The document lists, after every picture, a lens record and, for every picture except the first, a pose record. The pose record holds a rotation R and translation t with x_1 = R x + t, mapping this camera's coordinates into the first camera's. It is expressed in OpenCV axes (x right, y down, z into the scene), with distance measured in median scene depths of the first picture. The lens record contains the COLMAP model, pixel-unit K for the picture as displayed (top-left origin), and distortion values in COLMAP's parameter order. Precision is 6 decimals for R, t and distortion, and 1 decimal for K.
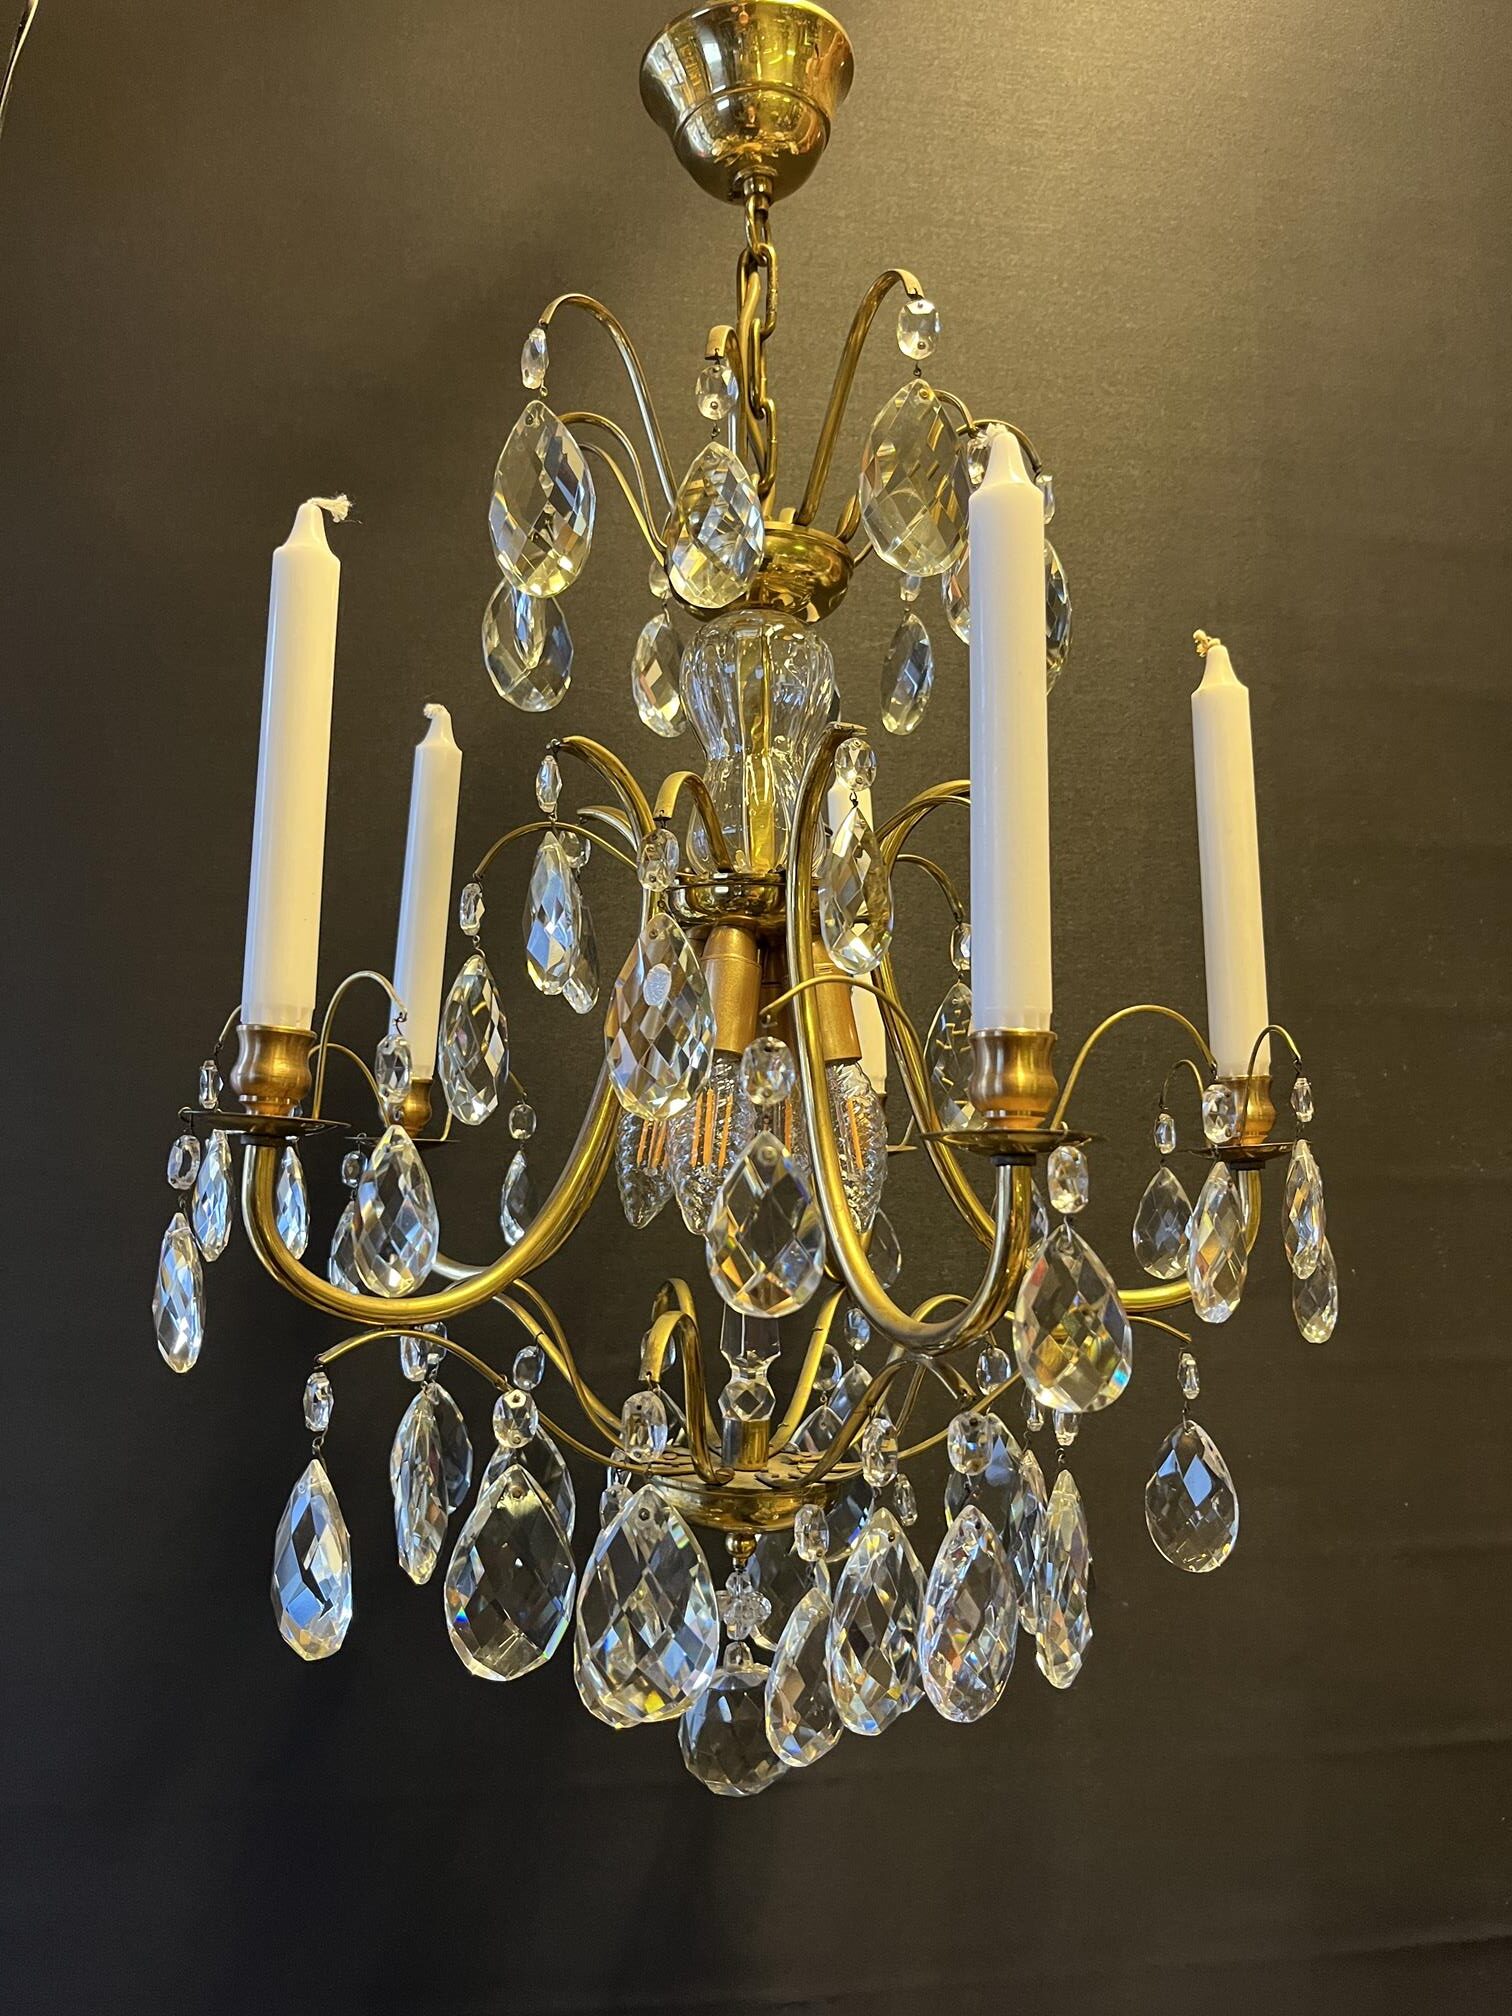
lens RADIAL K [[1582.1, 0, 754.8], [0, 1582.1, 1024.1], [0, 0, 1]] dist [0.047732, -0.076089]
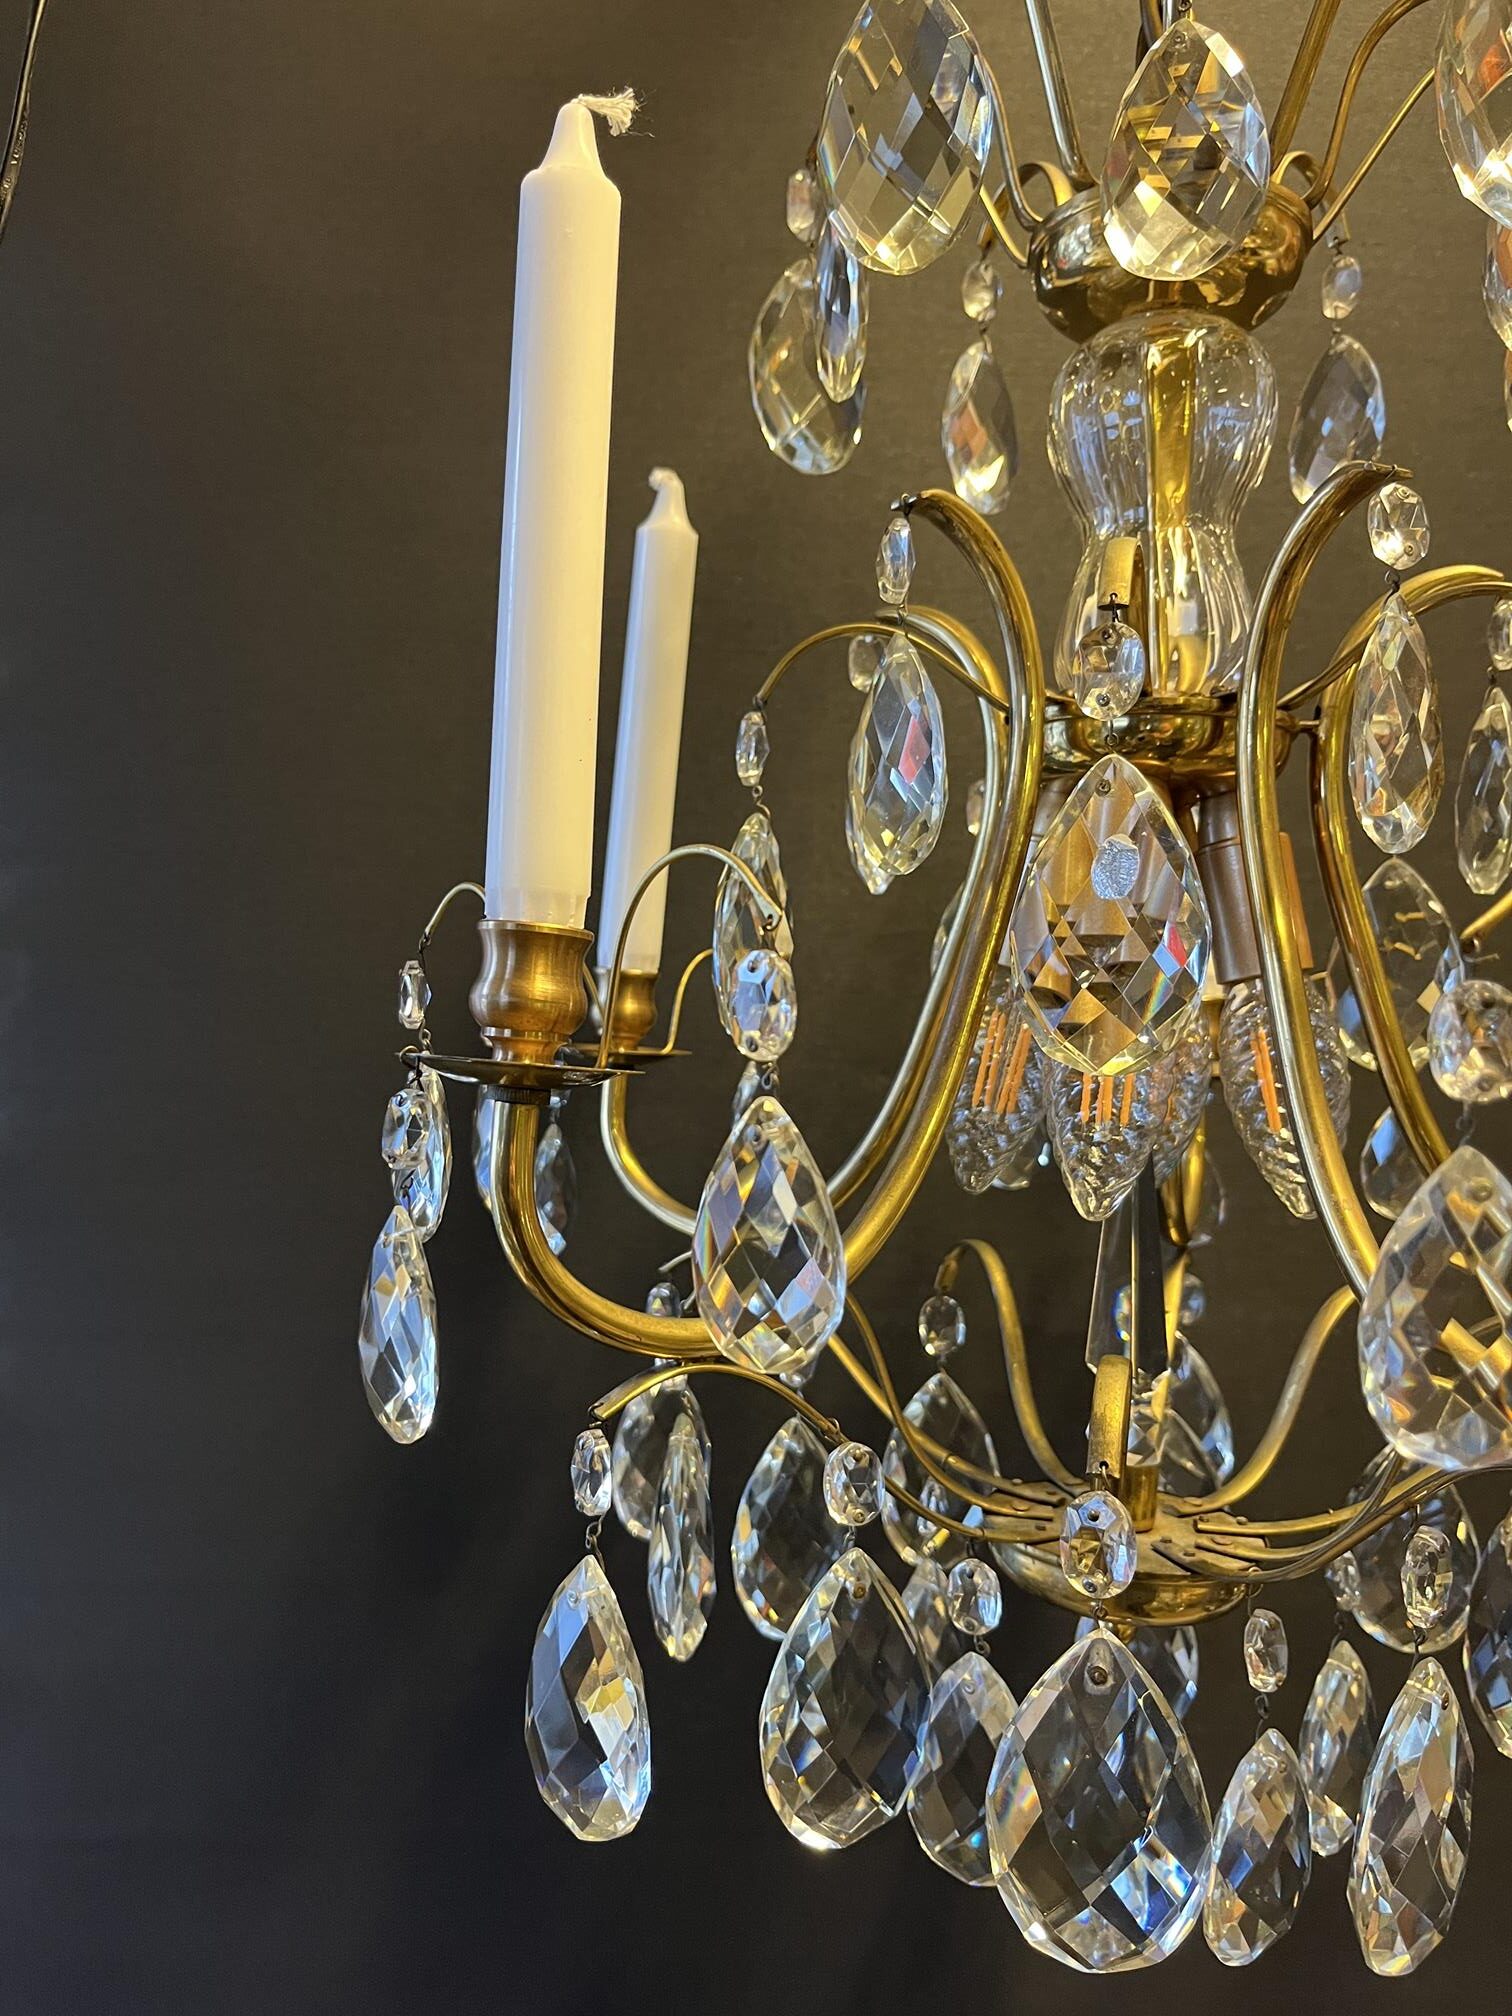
lens RADIAL K [[1582.1, 0, 749.0], [0, 1582.1, 1027.0], [0, 0, 1]] dist [0.047732, -0.076089]
pose [[0.998821, 0.020392, -0.044043, -0.136423], [-0.016024, 0.995121, 0.097349, -0.015682], [0.045813, -0.096529, 0.994275, 0.257500]]
